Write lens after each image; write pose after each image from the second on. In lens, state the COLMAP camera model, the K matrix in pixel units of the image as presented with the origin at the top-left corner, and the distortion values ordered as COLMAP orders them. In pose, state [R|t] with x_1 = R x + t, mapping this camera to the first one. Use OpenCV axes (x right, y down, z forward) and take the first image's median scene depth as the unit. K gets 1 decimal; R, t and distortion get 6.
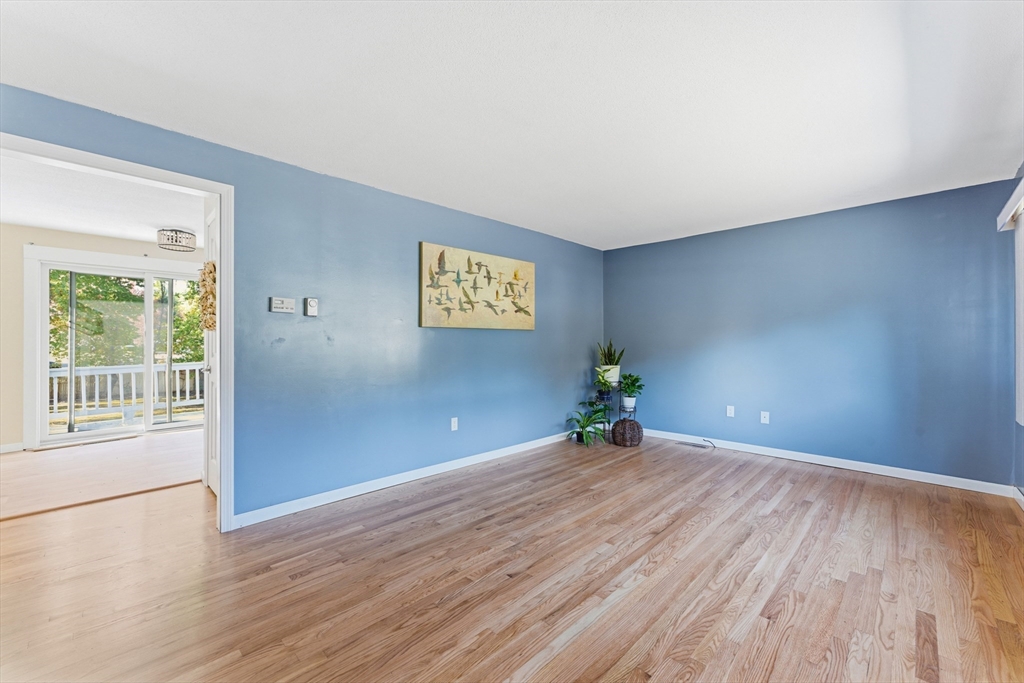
lens RADIAL K [[415.1, 0, 506.4], [0, 415.1, 343.2], [0, 0, 1]] dist [-0.007261, 0.003482]
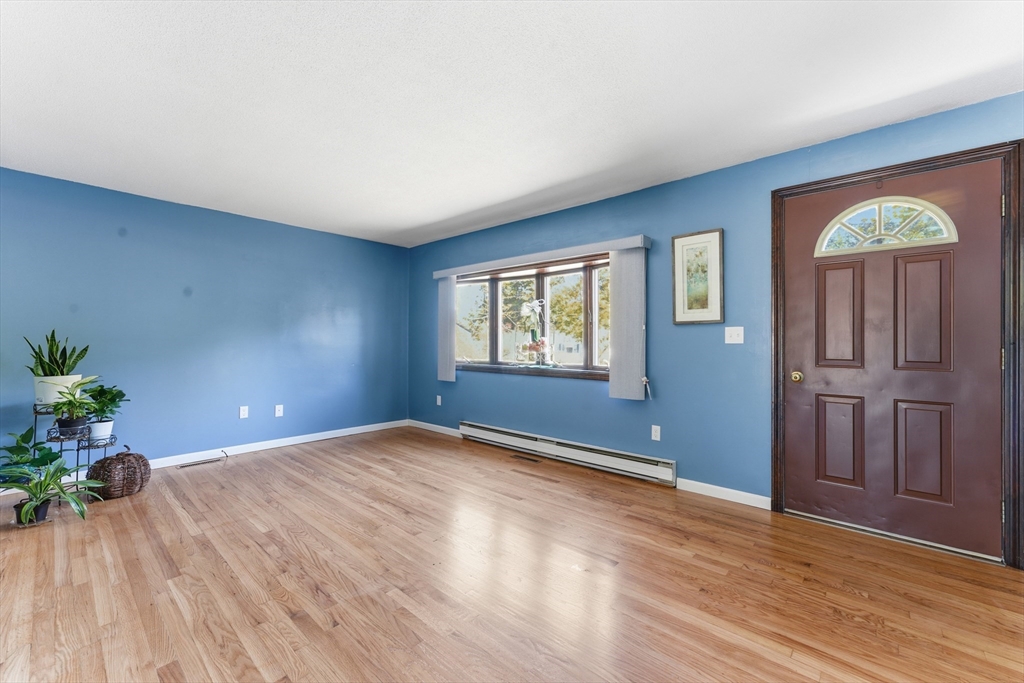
lens RADIAL K [[415.1, 0, 512.7], [0, 415.1, 335.2], [0, 0, 1]] dist [-0.007261, 0.003482]
pose [[-0.058607, 0.018837, 0.998103, -0.692978], [-0.002645, 0.999816, -0.019024, 0.008881], [-0.998278, -0.003755, -0.058547, 0.718766]]
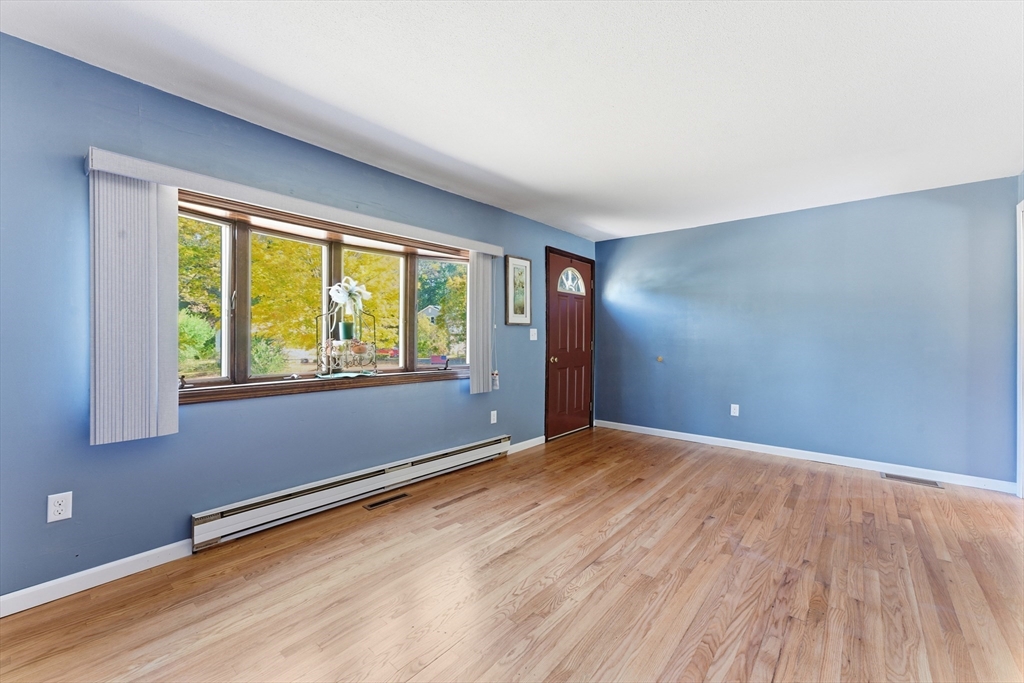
lens RADIAL K [[415.1, 0, 517.5], [0, 415.1, 344.1], [0, 0, 1]] dist [-0.007261, 0.003482]
pose [[-0.995228, 0.002476, -0.097544, 0.546081], [0.001581, 0.999956, 0.009247, 0.009415], [0.097562, 0.009048, -0.995188, 1.652615]]
